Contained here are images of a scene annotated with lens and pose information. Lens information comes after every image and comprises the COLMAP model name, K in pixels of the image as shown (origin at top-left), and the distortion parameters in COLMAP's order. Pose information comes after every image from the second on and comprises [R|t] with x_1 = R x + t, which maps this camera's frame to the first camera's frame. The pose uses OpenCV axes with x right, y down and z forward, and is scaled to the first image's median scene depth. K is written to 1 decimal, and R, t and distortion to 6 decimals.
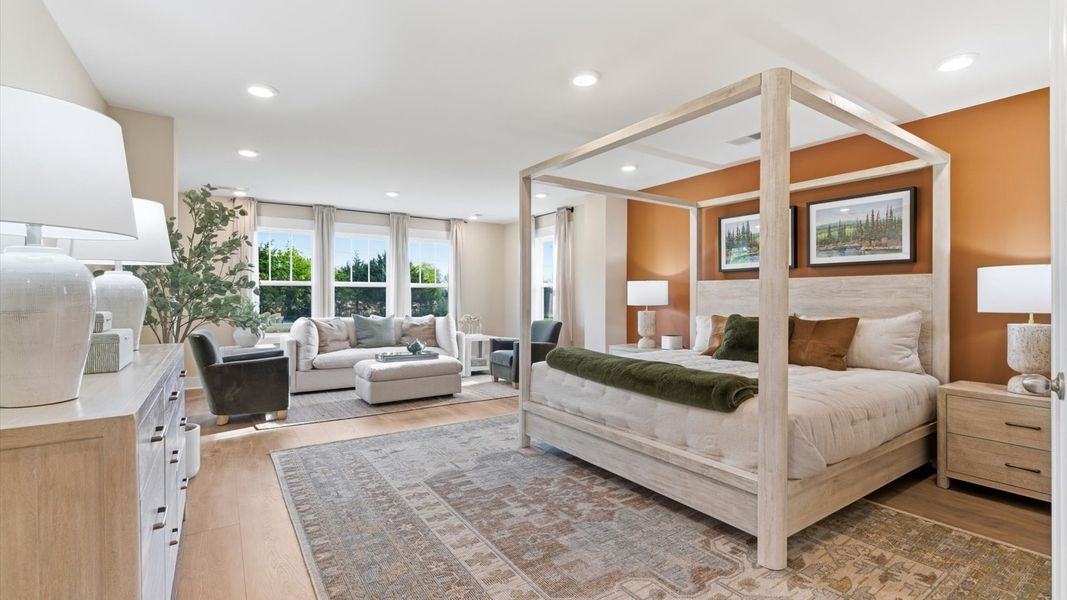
lens RADIAL K [[473.8, 0, 536.1], [0, 473.8, 298.4], [0, 0, 1]] dist [0.002622, -0.000098]
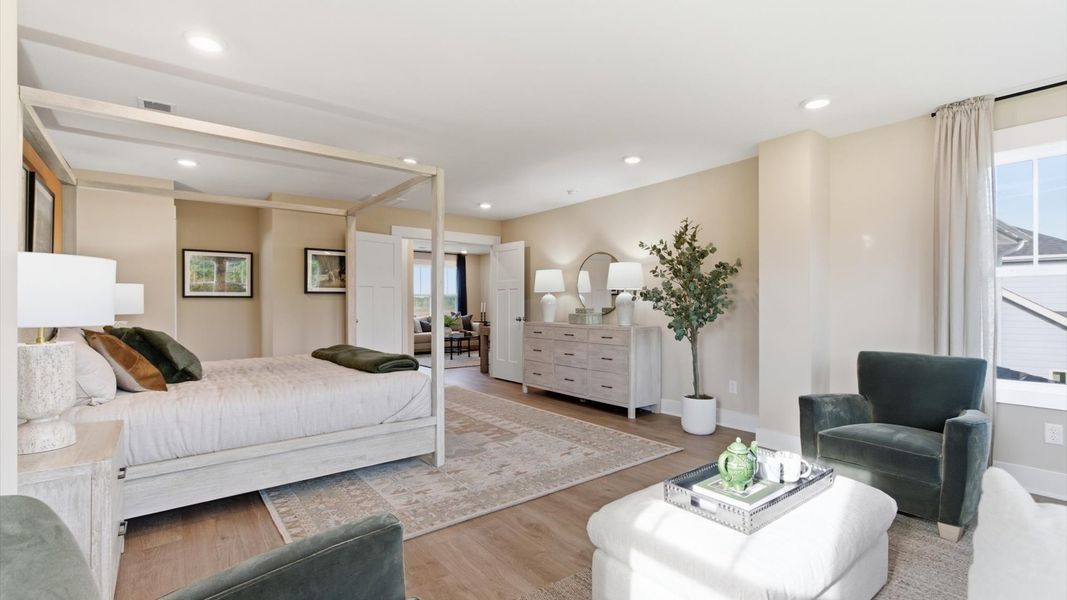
lens RADIAL K [[473.8, 0, 532.5], [0, 473.8, 301.5], [0, 0, 1]] dist [0.002622, -0.000098]
pose [[-0.997544, 0.002138, -0.070003, -0.145530], [0.002074, 0.999997, 0.000979, -0.008235], [0.070005, 0.000831, -0.997546, 1.961241]]
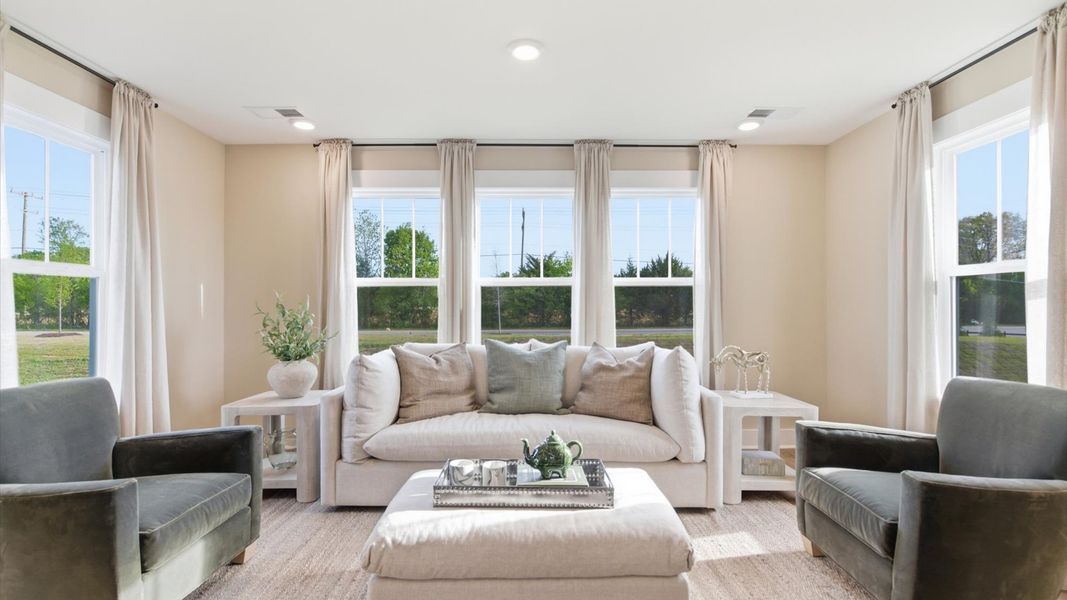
lens RADIAL K [[473.8, 0, 534.8], [0, 473.8, 304.1], [0, 0, 1]] dist [0.002622, -0.000098]
pose [[0.836554, -0.003128, -0.547876, -0.070853], [0.000458, 0.999987, -0.005011, -0.001046], [0.547885, 0.003941, 0.836544, 0.635190]]
